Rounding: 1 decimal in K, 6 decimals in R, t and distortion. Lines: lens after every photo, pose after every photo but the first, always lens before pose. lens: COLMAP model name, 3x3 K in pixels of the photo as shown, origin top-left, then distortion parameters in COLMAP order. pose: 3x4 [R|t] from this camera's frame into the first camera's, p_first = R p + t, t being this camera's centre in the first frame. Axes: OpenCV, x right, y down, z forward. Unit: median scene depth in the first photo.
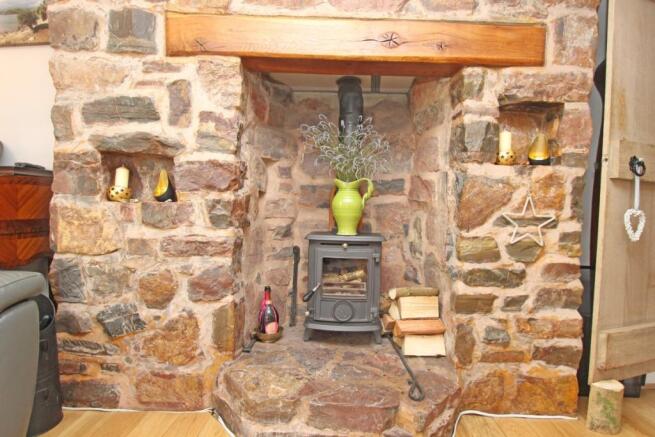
lens RADIAL K [[328.7, 0, 330.1], [0, 328.7, 225.4], [0, 0, 1]] dist [-0.002682, -0.000524]
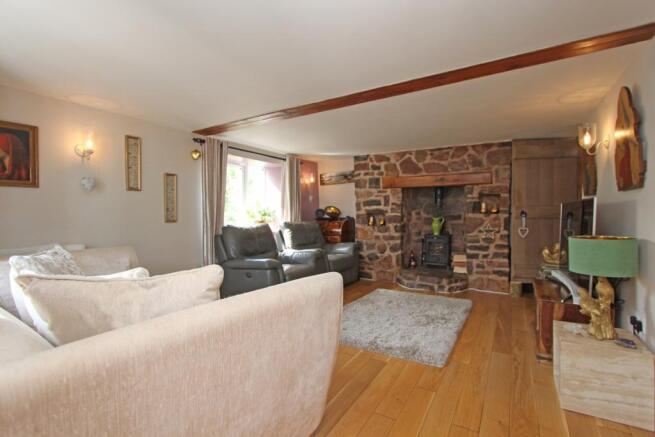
lens RADIAL K [[308.2, 0, 327.5], [0, 308.2, 218.5], [0, 0, 1]] dist [-0.000655, 0.000472]
pose [[0.855849, -0.021084, -0.516795, 0.809596], [0.014694, 0.999757, -0.016455, -0.109406], [0.517017, 0.006489, 0.855951, -2.435910]]
